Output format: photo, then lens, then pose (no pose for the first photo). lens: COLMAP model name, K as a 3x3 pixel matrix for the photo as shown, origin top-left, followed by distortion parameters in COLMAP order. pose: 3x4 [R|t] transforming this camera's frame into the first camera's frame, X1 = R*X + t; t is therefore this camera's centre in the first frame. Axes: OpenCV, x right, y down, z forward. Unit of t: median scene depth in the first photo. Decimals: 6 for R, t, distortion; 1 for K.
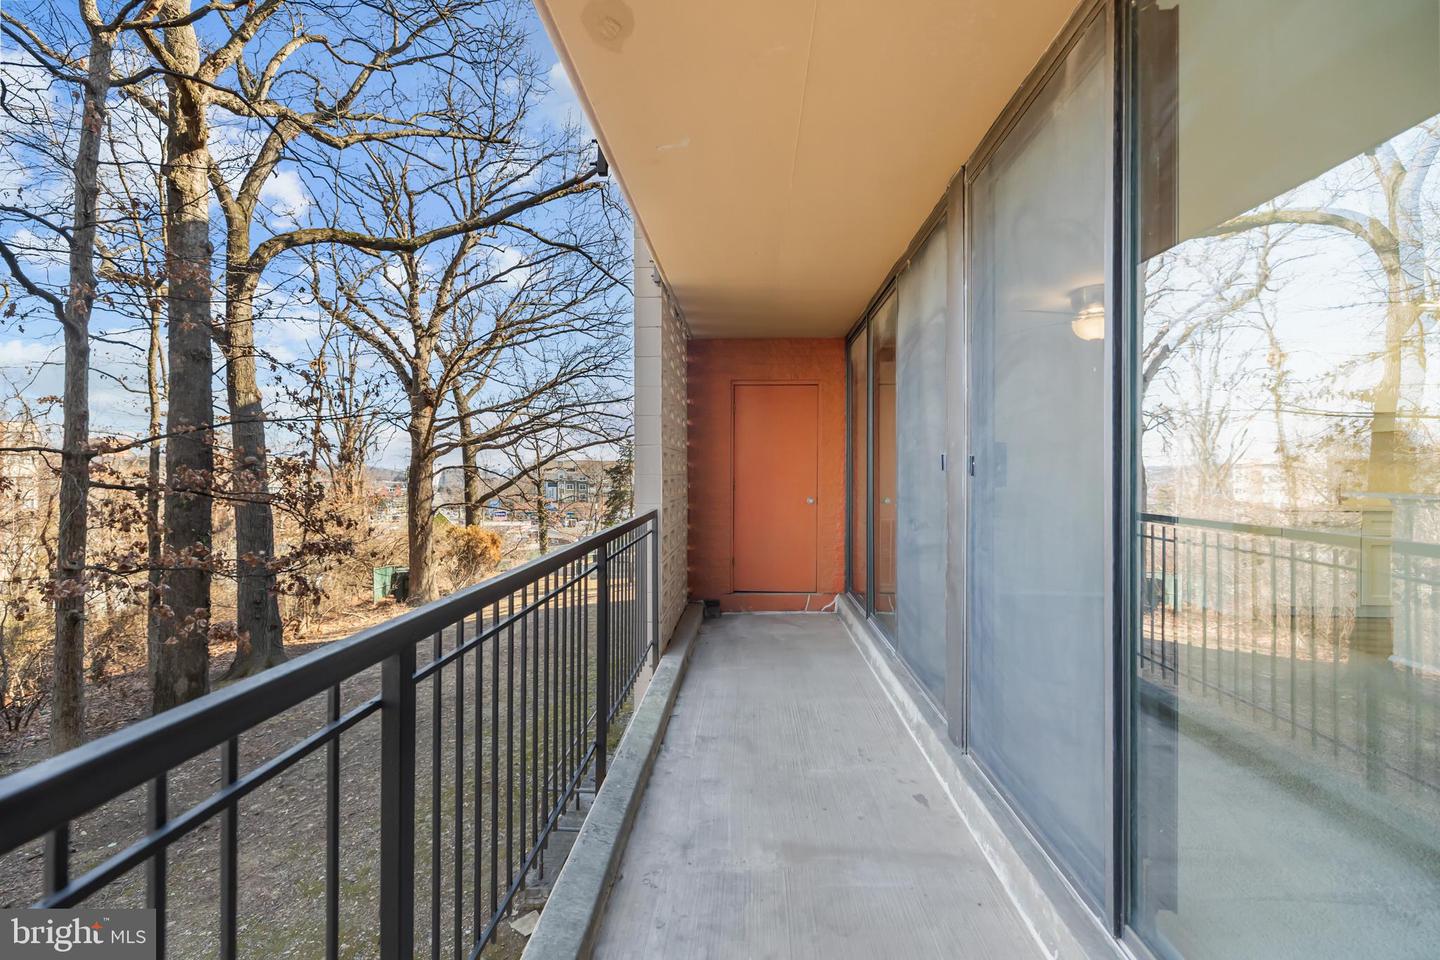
lens RADIAL K [[605.7, 0, 717.4], [0, 605.7, 474.8], [0, 0, 1]] dist [-0.001564, -0.000258]
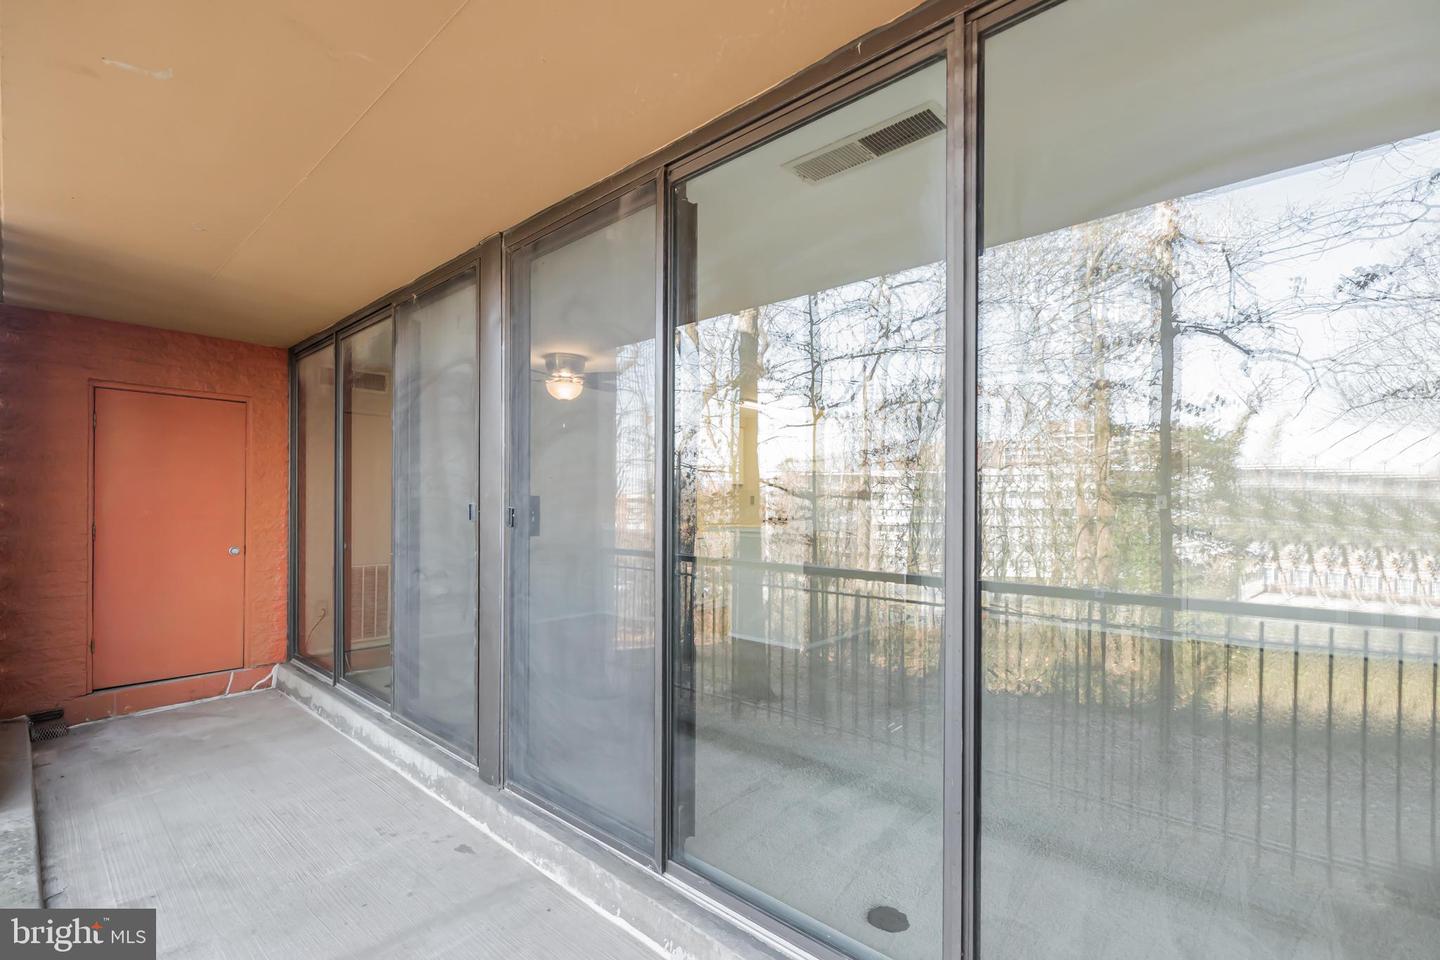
lens RADIAL K [[632.8, 0, 726.8], [0, 632.8, 506.8], [0, 0, 1]] dist [0.001910, -0.000126]
pose [[0.625146, -0.001823, 0.780506, -0.153833], [0.001663, 0.999998, 0.001003, -0.023515], [-0.780506, 0.000671, 0.625147, 0.001858]]
